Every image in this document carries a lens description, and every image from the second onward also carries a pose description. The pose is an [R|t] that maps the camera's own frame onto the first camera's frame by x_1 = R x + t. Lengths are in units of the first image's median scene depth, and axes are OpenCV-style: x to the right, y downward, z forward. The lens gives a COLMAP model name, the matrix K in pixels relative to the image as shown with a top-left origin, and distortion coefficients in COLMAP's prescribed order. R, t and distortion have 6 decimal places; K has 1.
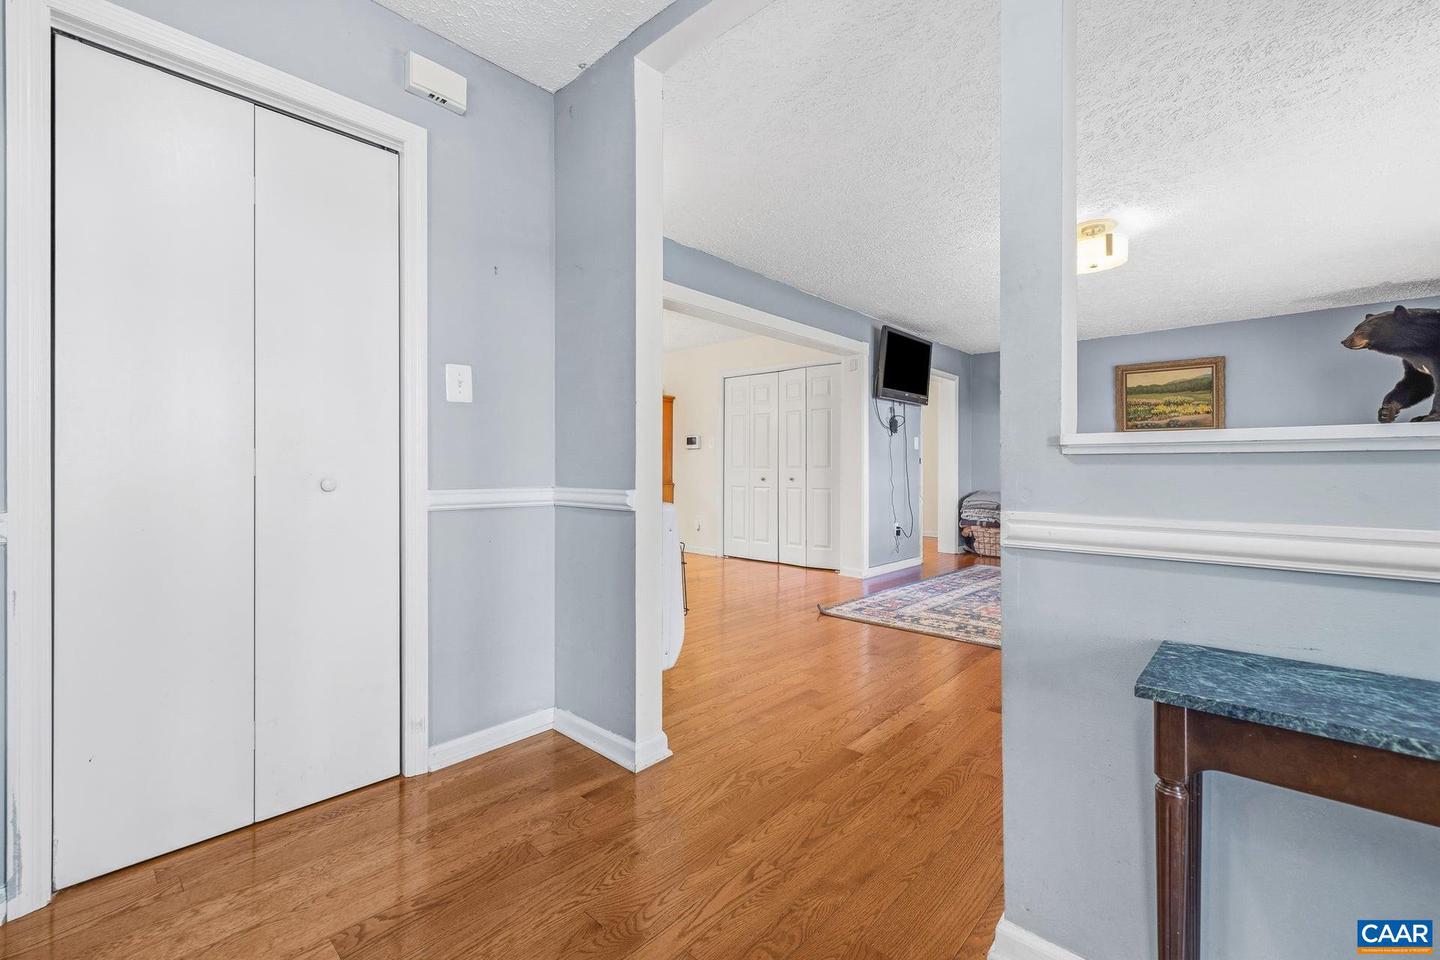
lens RADIAL K [[610.3, 0, 718.6], [0, 610.3, 468.2], [0, 0, 1]] dist [-0.001518, 0.000247]
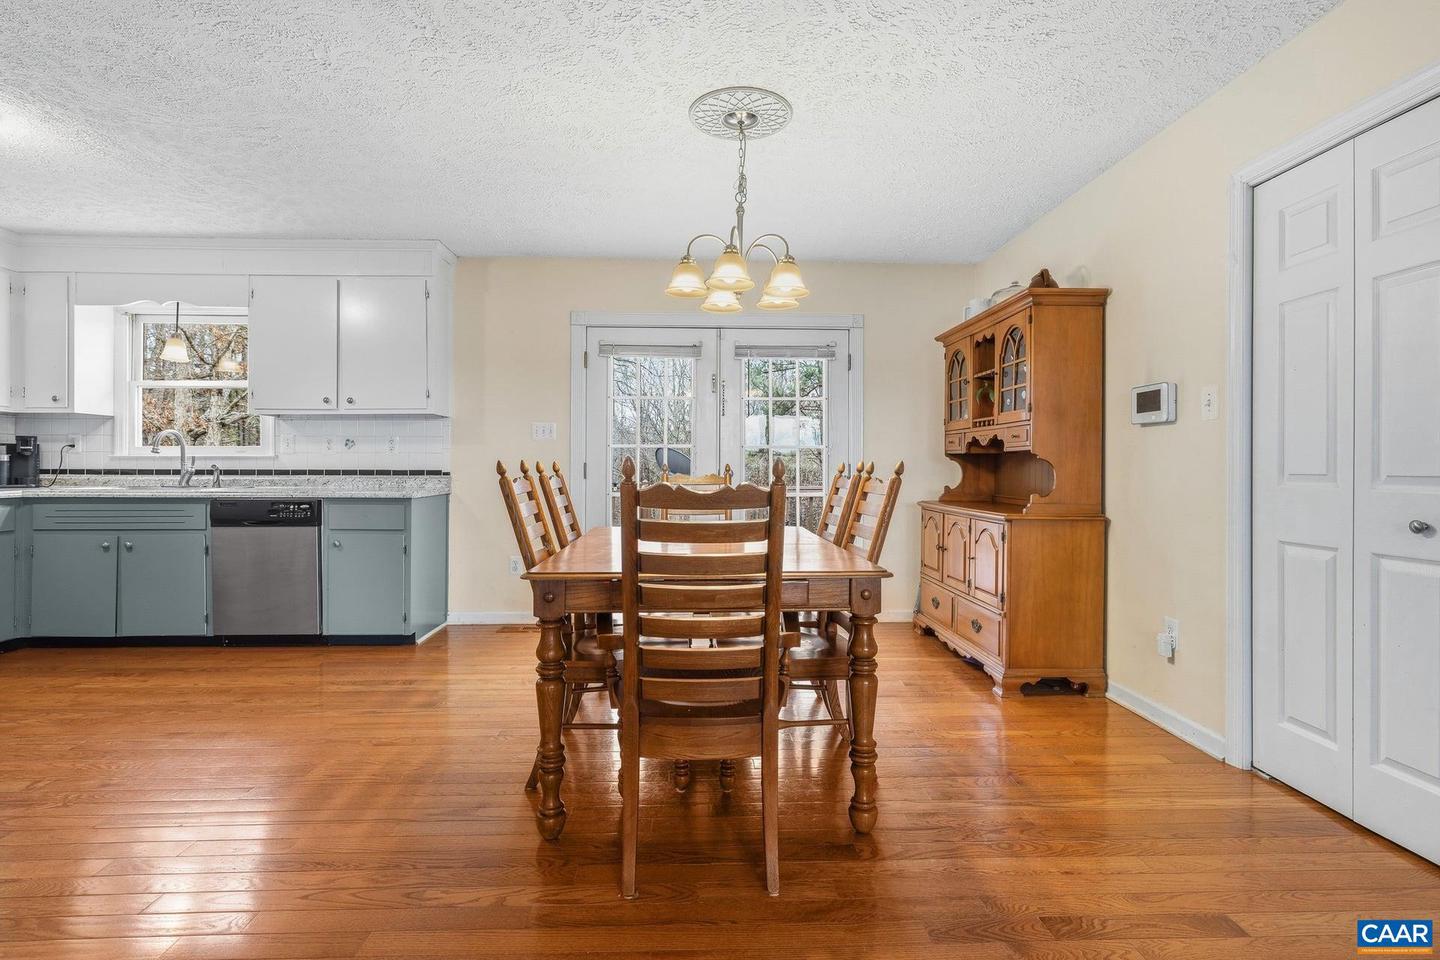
lens RADIAL K [[713.2, 0, 718.9], [0, 713.2, 465.1], [0, 0, 1]] dist [0.002472, 0.000152]
pose [[0.710175, -0.005034, -0.704007, 0.080480], [0.001898, 0.999984, -0.005235, -0.007664], [0.704022, 0.002382, 0.710174, 0.630321]]
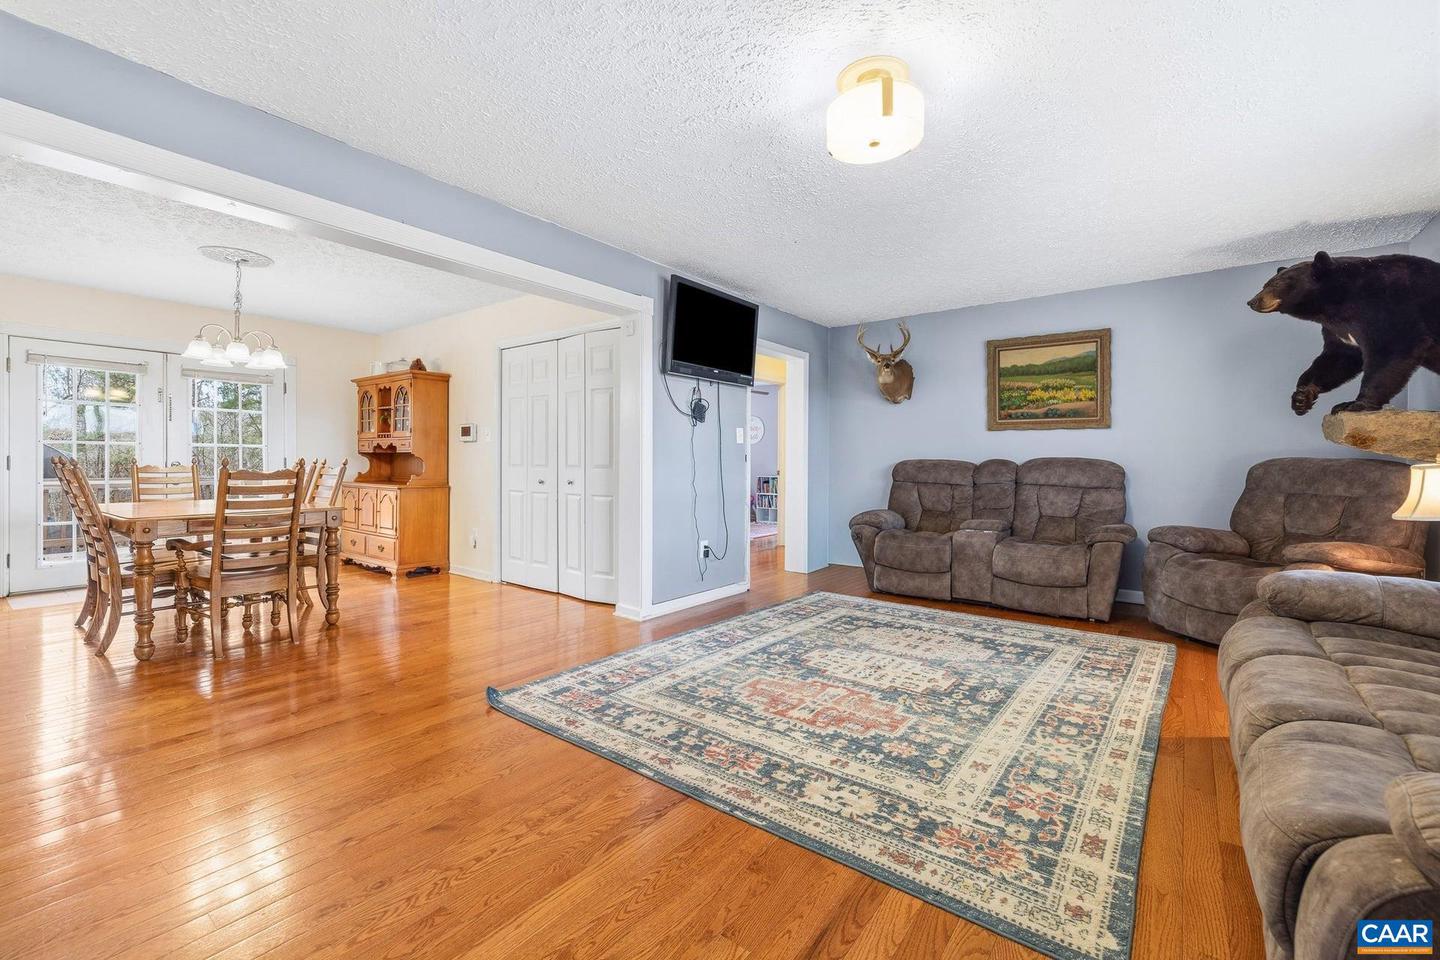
lens RADIAL K [[610.3, 0, 719.5], [0, 610.3, 468.7], [0, 0, 1]] dist [-0.001518, 0.000247]
pose [[0.995861, -0.000062, 0.090889, 0.239431], [-0.001227, 0.999900, 0.014122, -0.010598], [-0.090881, -0.014175, 0.995761, 0.241143]]
